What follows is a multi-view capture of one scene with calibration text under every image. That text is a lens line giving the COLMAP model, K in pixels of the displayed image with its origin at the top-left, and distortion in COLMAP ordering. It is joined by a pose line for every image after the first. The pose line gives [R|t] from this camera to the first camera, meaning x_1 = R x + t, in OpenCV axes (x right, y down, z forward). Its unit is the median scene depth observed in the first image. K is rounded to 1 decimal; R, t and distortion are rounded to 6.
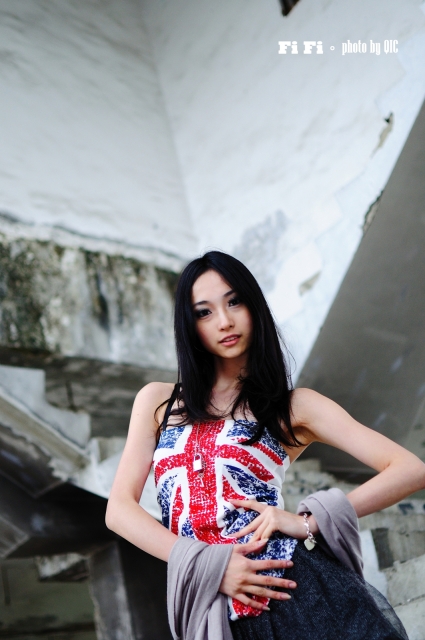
lens RADIAL K [[1007.2, 0, 212.5], [0, 1007.2, 320.0], [0, 0, 1]] dist [0.026249, -0.189747]
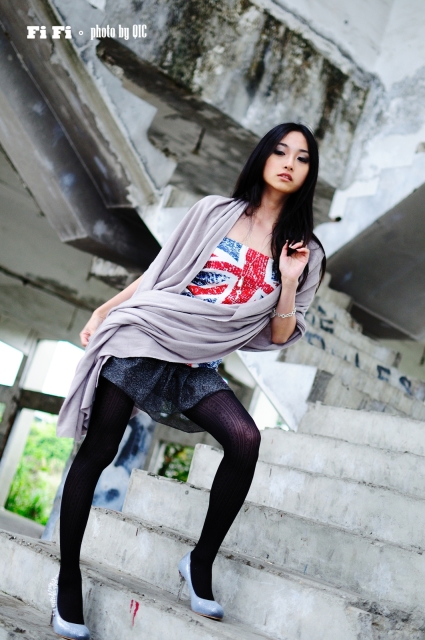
lens RADIAL K [[1007.2, 0, 212.5], [0, 1007.2, 320.0], [0, 0, 1]] dist [0.026249, -0.189747]
pose [[0.877385, 0.471834, -0.087000, 0.064656], [-0.437459, 0.861187, 0.258816, -0.045195], [0.197042, -0.189023, 0.962001, -0.066998]]
